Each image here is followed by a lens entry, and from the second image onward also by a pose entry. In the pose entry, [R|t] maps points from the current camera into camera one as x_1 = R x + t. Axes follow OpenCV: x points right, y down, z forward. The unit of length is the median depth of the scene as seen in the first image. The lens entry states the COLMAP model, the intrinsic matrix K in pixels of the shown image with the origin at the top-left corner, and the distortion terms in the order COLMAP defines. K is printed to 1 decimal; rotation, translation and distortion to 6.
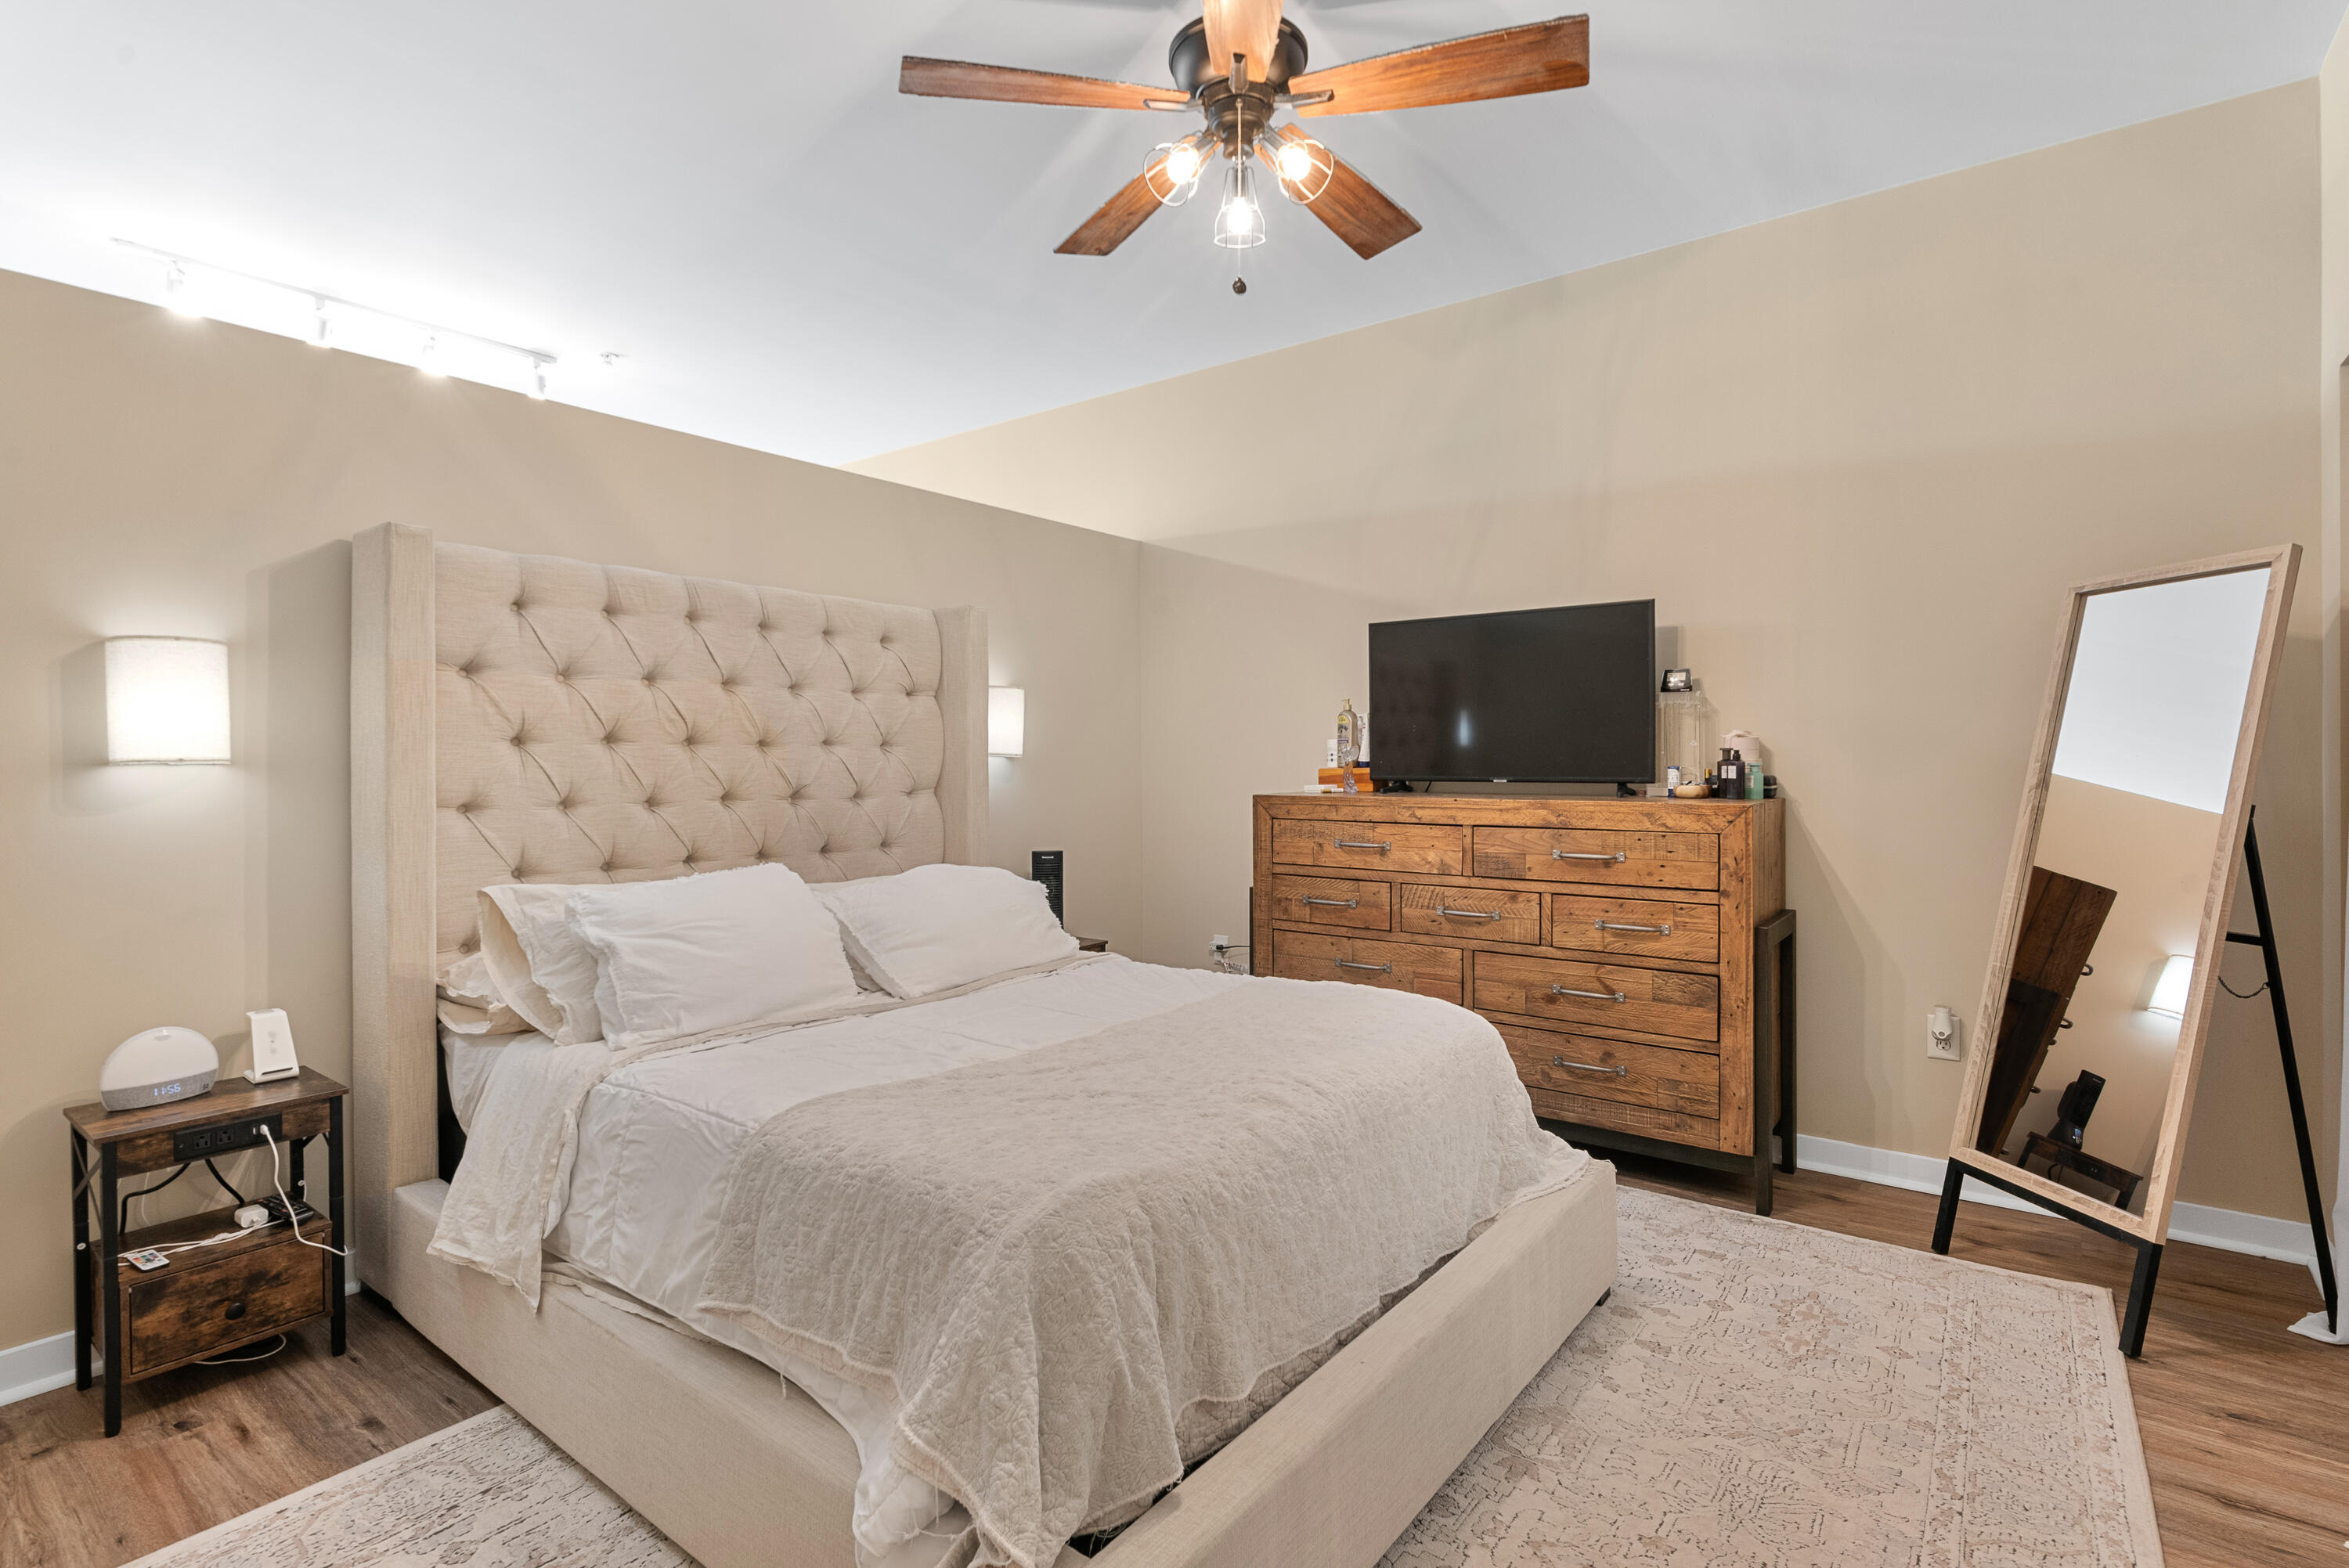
lens RADIAL K [[1126.7, 0, 1183.6], [0, 1126.7, 785.4], [0, 0, 1]] dist [0.003806, -0.001538]
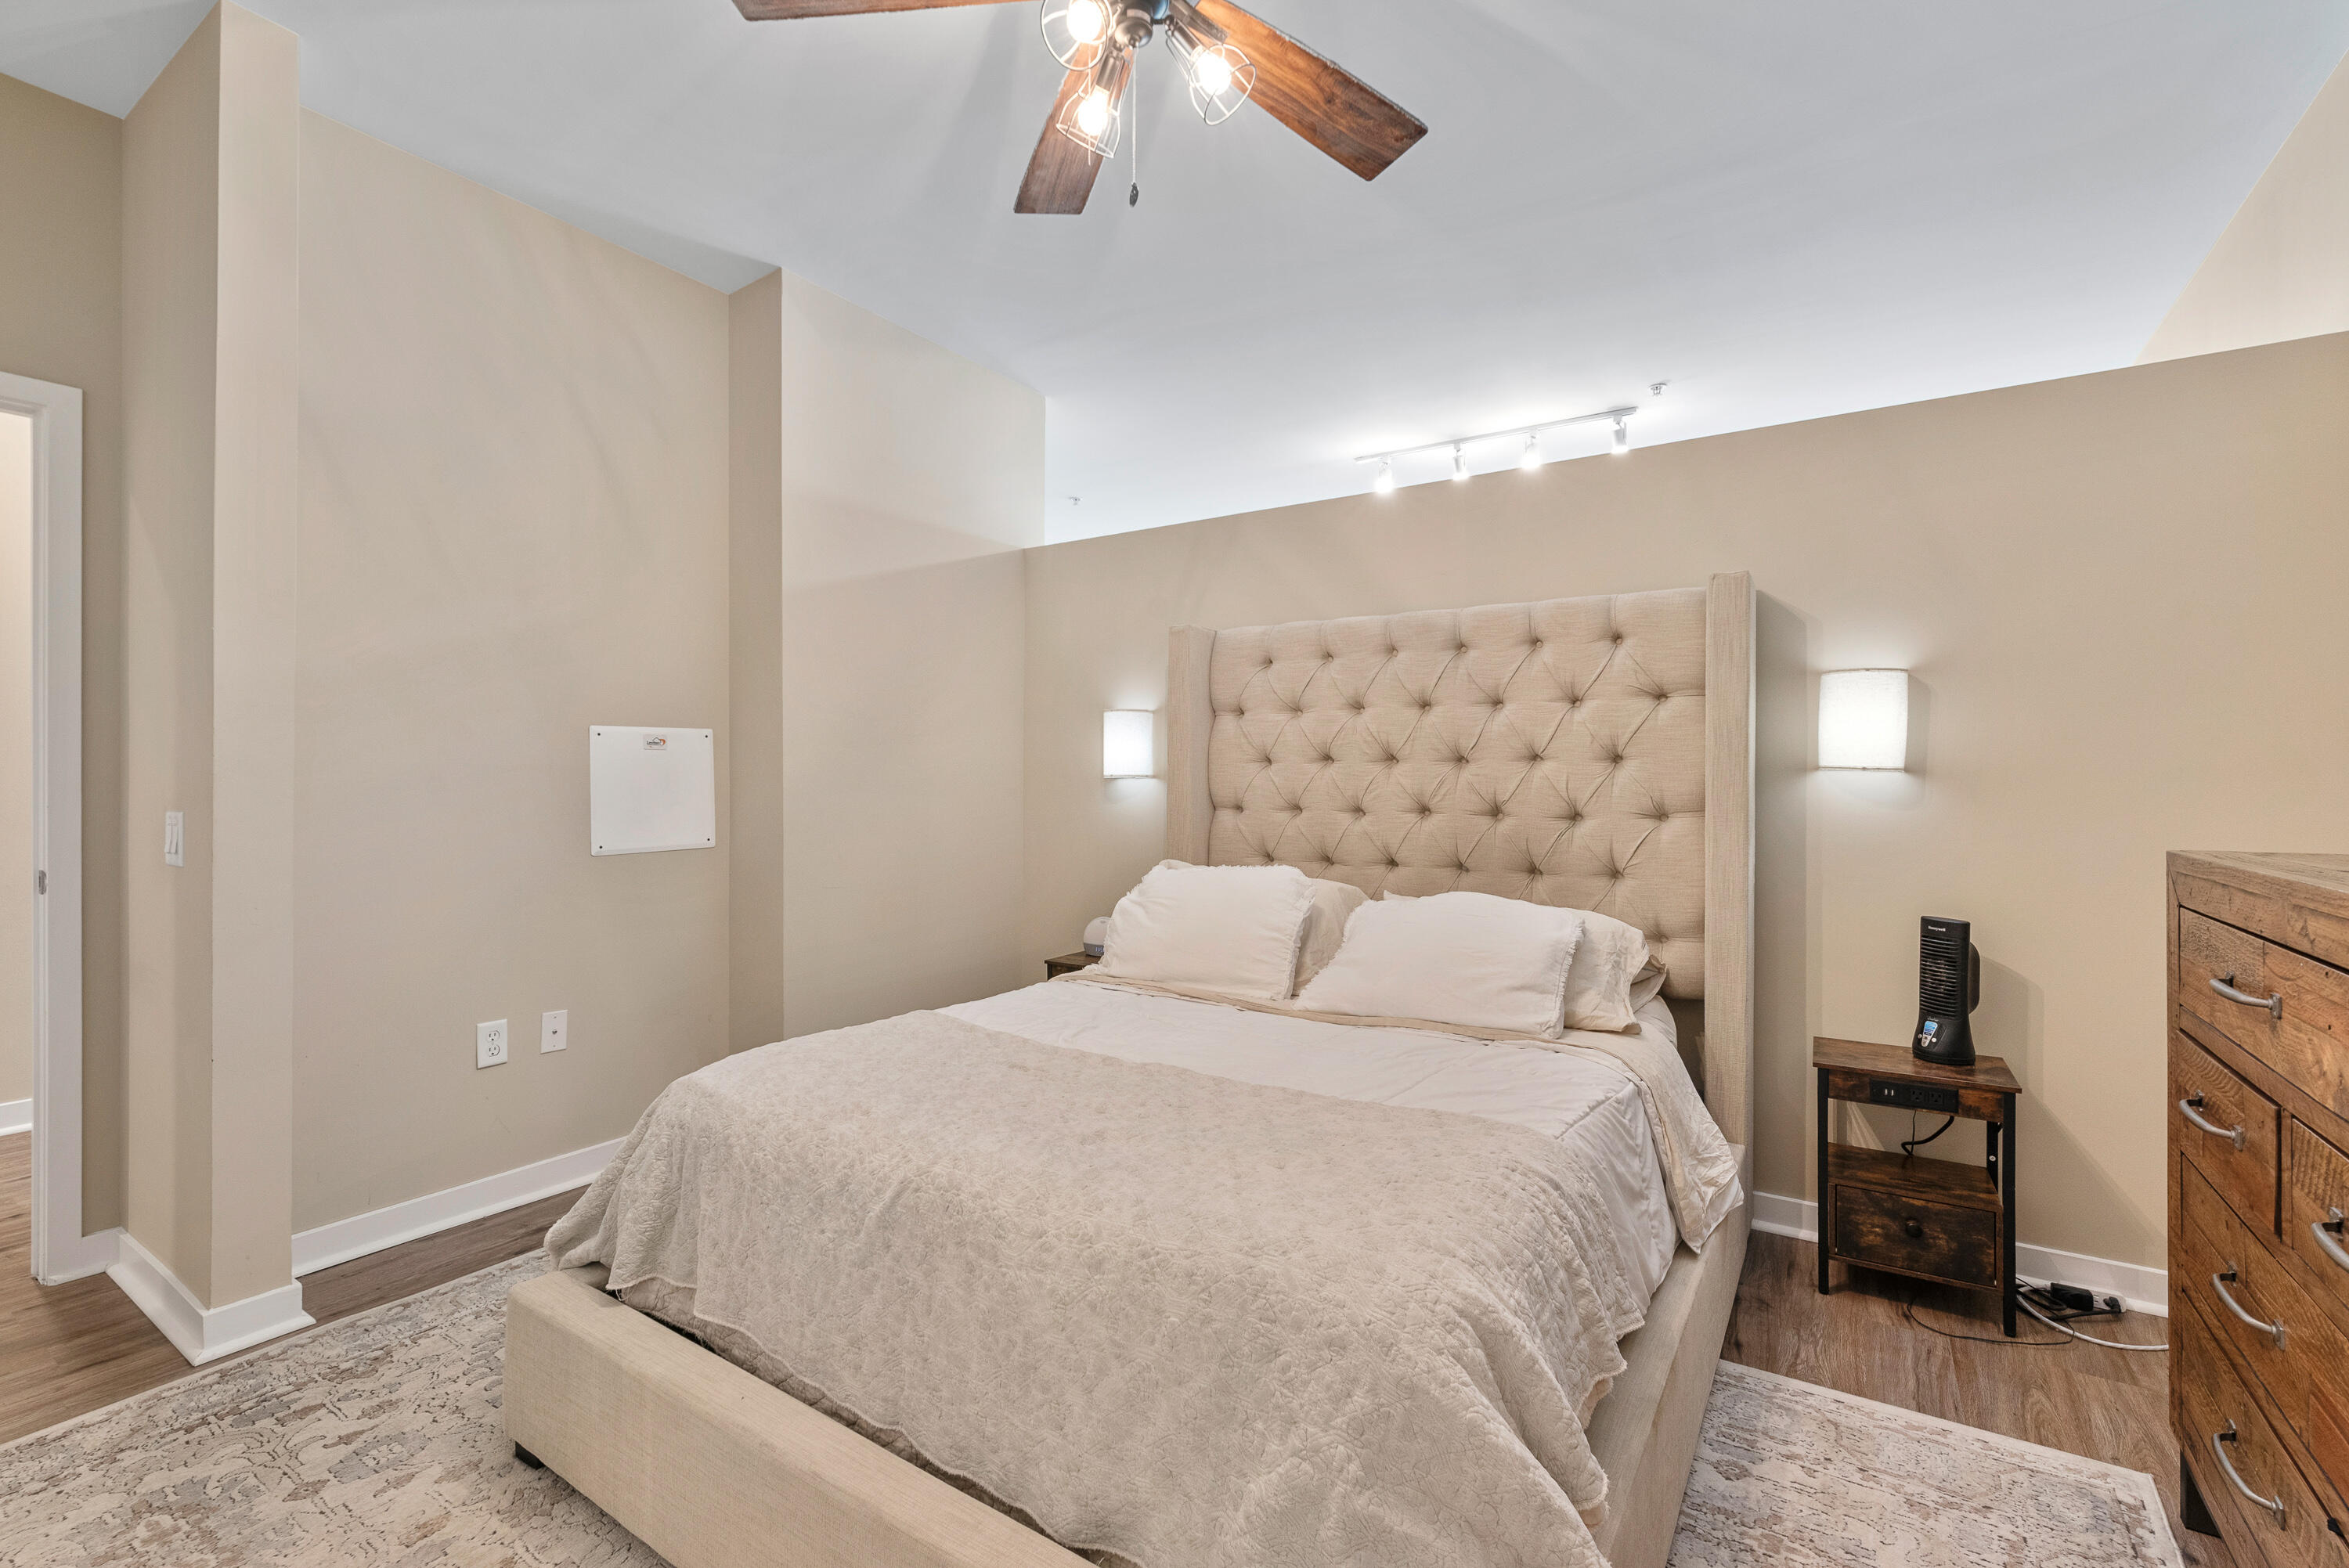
lens RADIAL K [[1020.0, 0, 1184.9], [0, 1020.0, 768.4], [0, 0, 1]] dist [0.004535, -0.001227]
pose [[0.055238, 0.001848, -0.998472, 0.551588], [-0.019245, 0.999814, 0.000786, -0.024544], [0.998288, 0.019172, 0.055263, 0.682094]]
